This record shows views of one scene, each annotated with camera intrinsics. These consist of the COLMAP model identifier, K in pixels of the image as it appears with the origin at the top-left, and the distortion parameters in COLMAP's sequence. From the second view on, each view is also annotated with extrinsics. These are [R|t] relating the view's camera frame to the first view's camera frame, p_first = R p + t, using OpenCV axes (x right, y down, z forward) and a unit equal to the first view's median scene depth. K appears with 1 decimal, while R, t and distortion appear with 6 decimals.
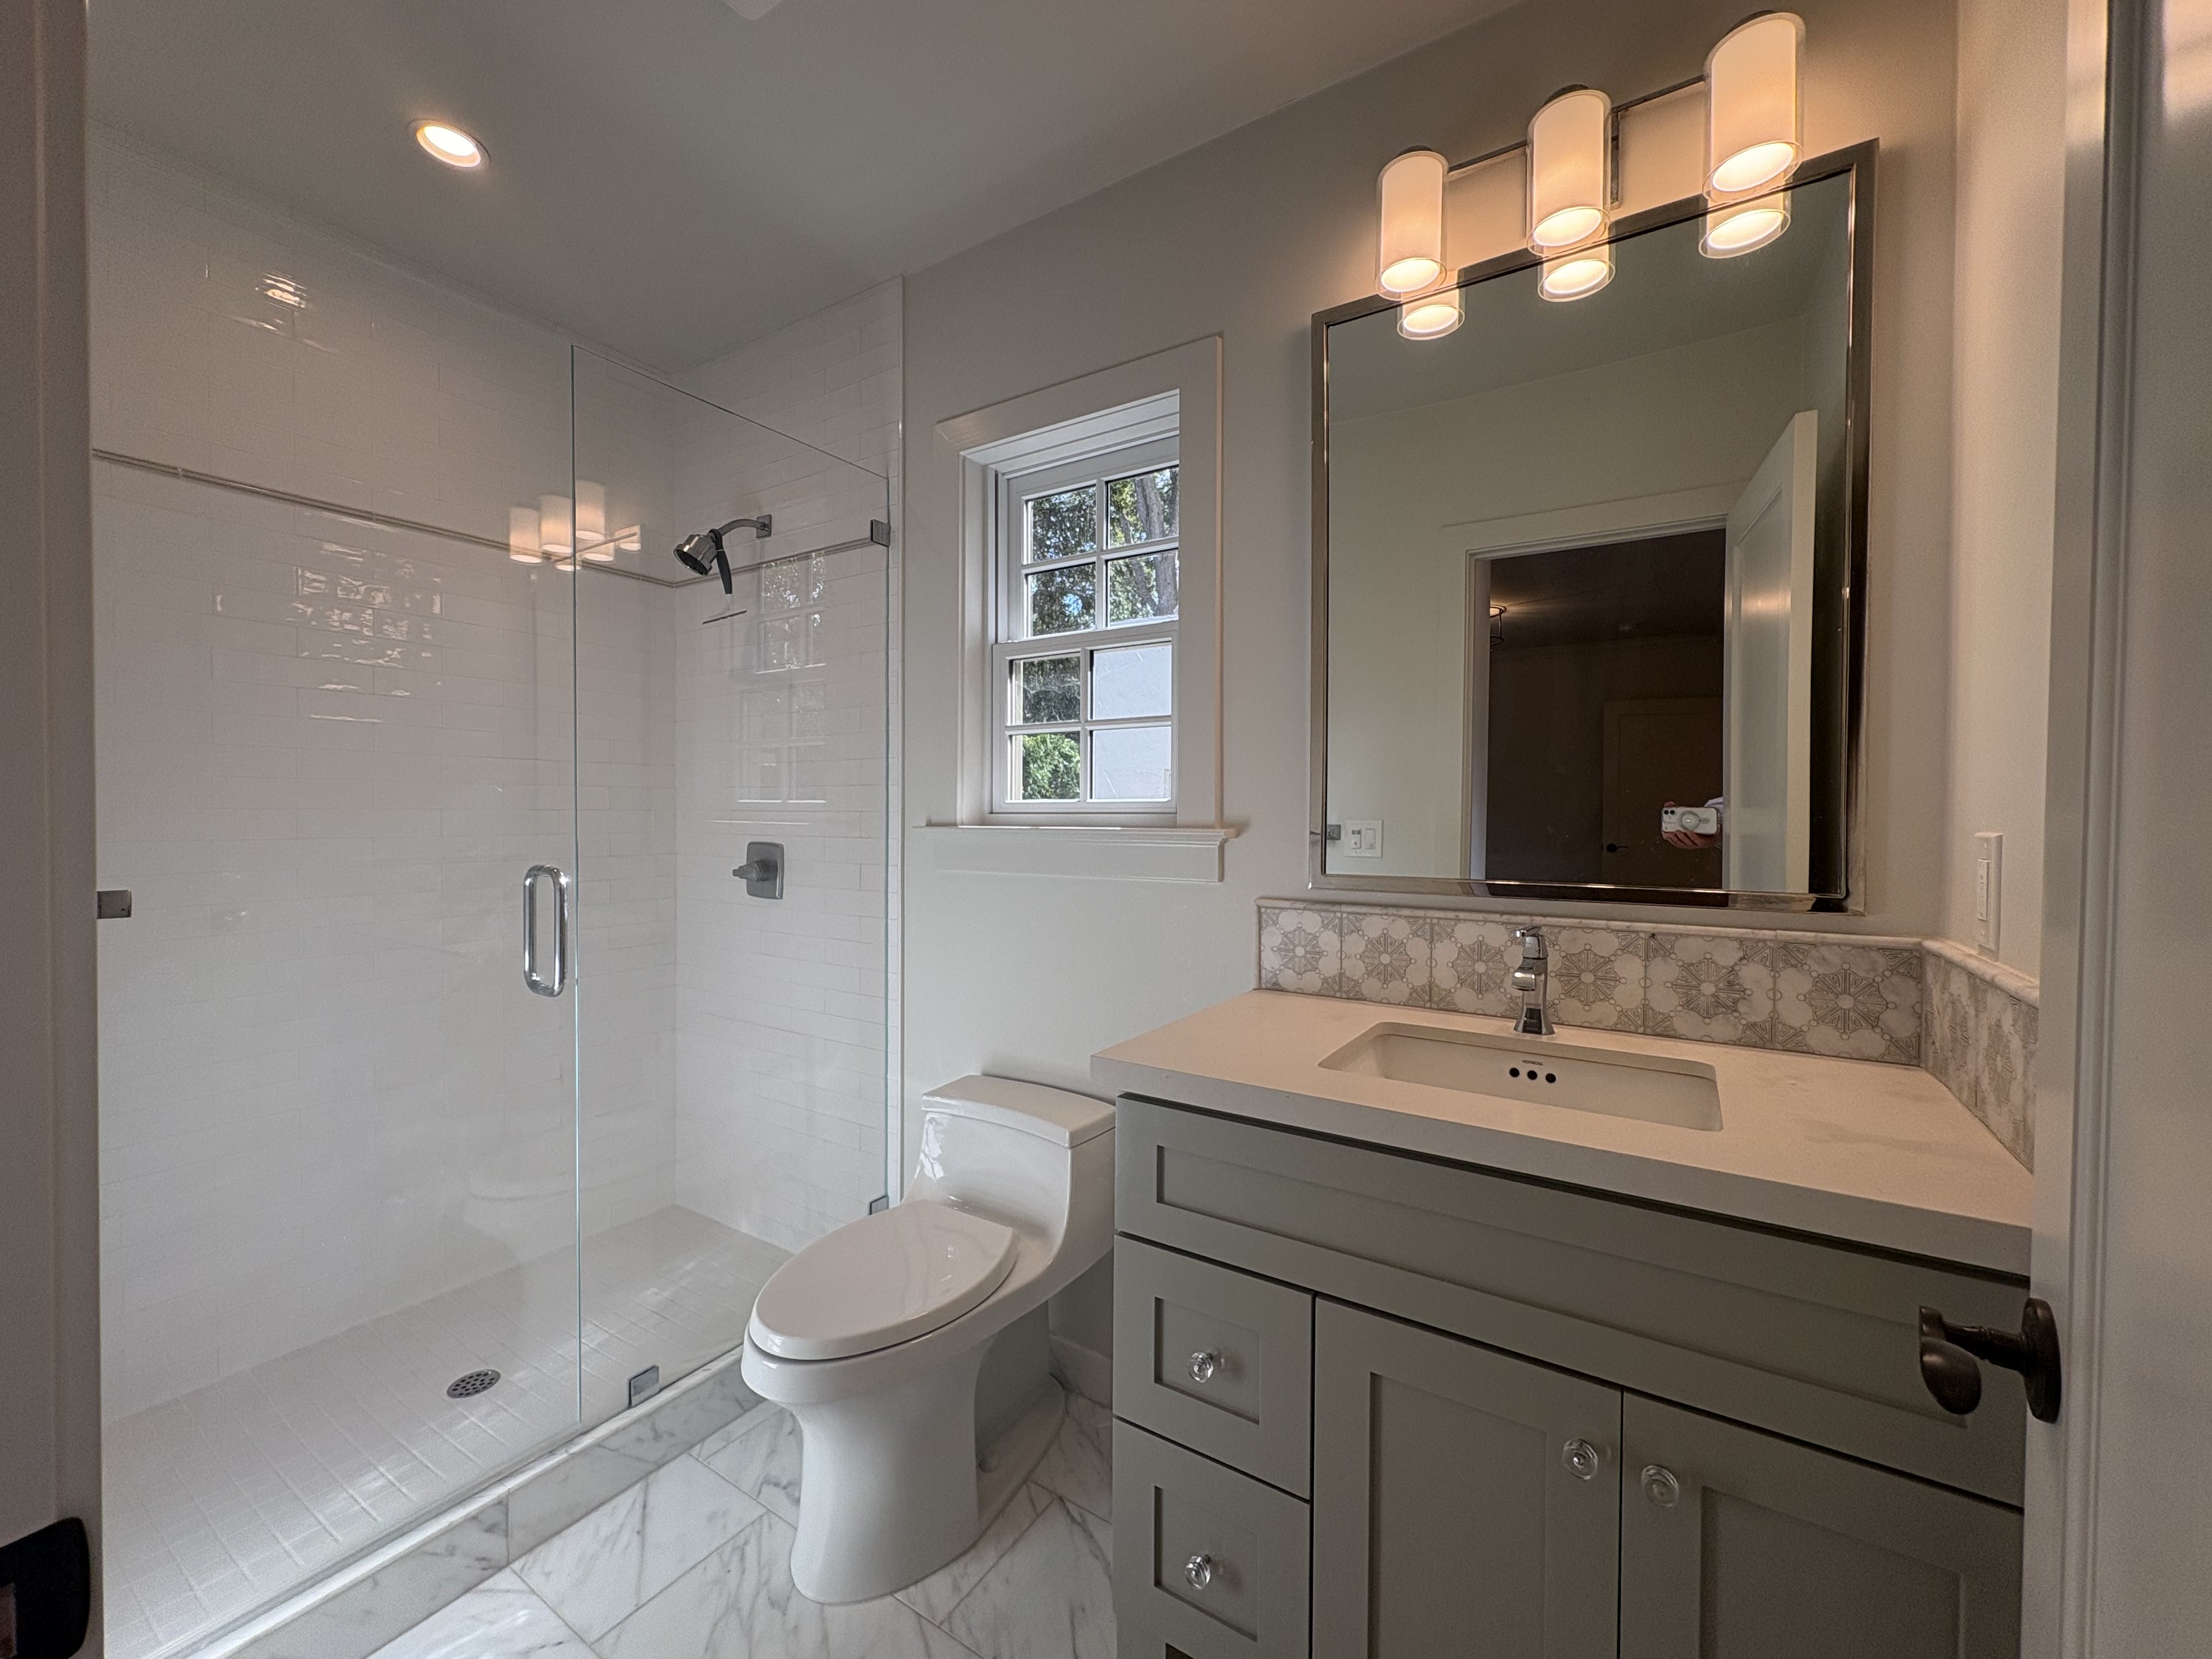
lens RADIAL K [[882.0, 0, 1100.2], [0, 882.0, 825.4], [0, 0, 1]] dist [0.004176, -0.000419]
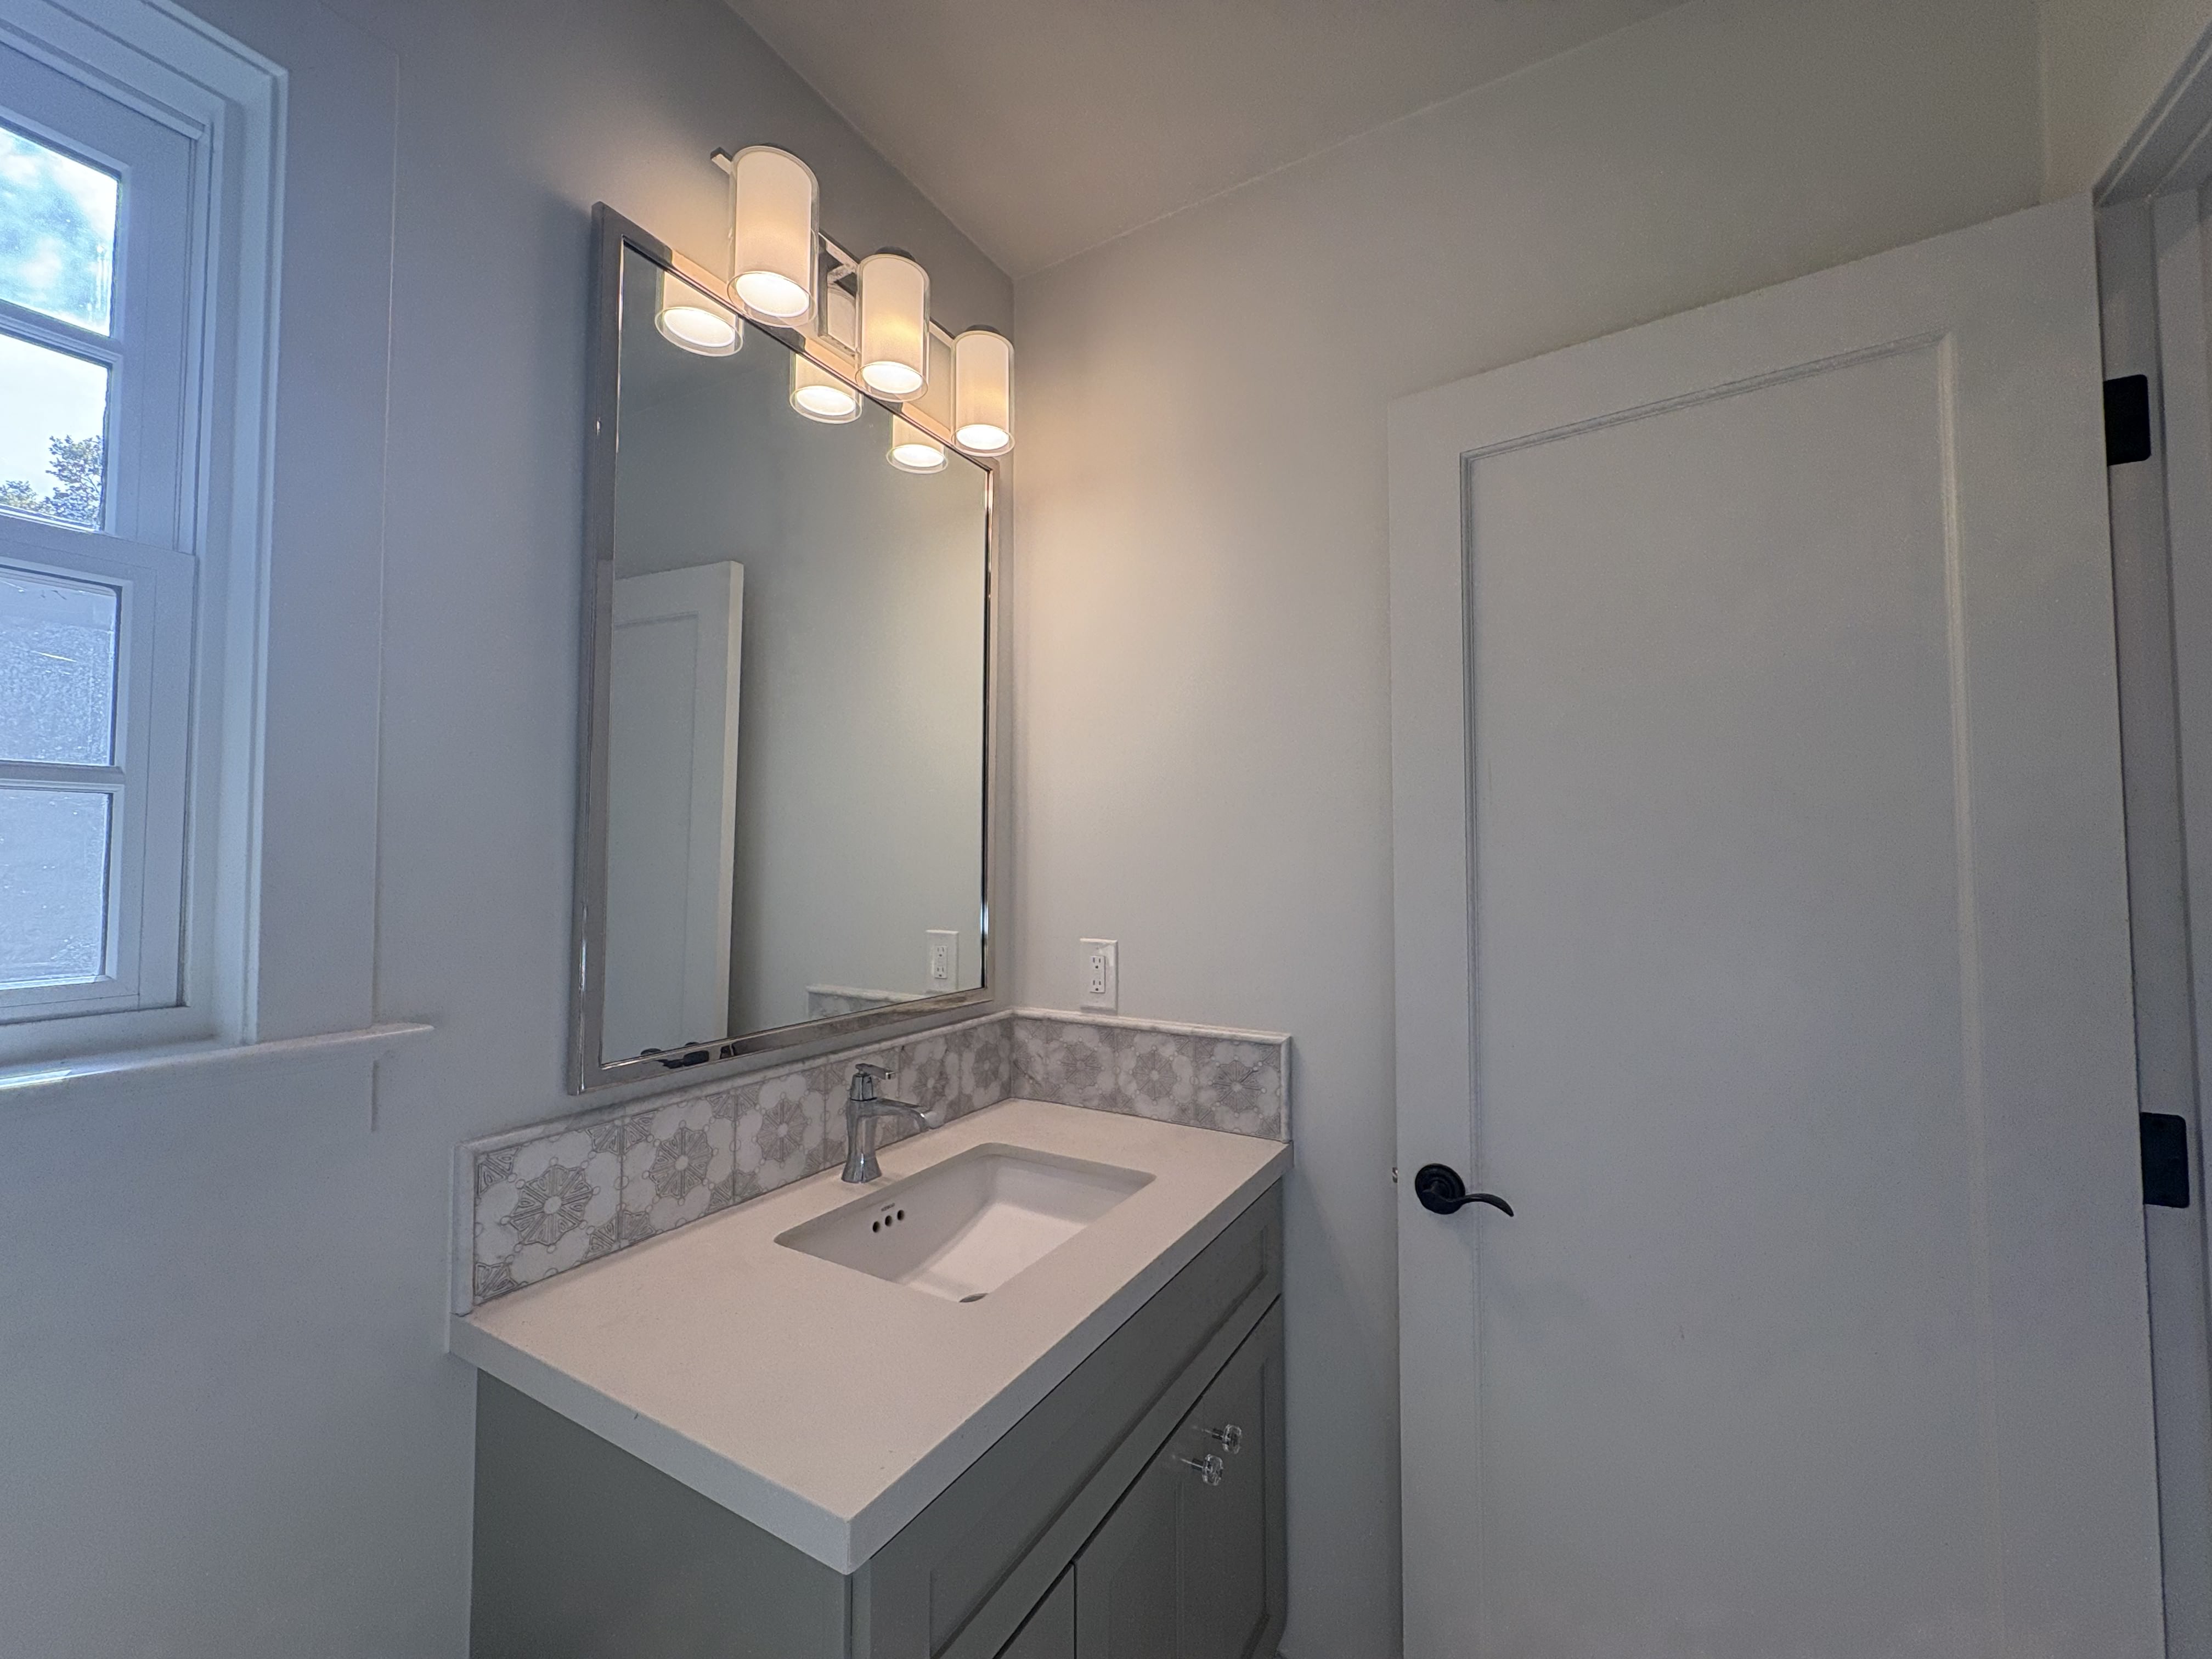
lens RADIAL K [[882.0, 0, 1104.7], [0, 882.0, 821.6], [0, 0, 1]] dist [0.004176, -0.000419]
pose [[-0.056806, 0.037784, 0.997670, -0.460595], [0.007932, 0.999269, -0.037393, -0.105786], [-0.998354, 0.005789, -0.057064, 0.747023]]
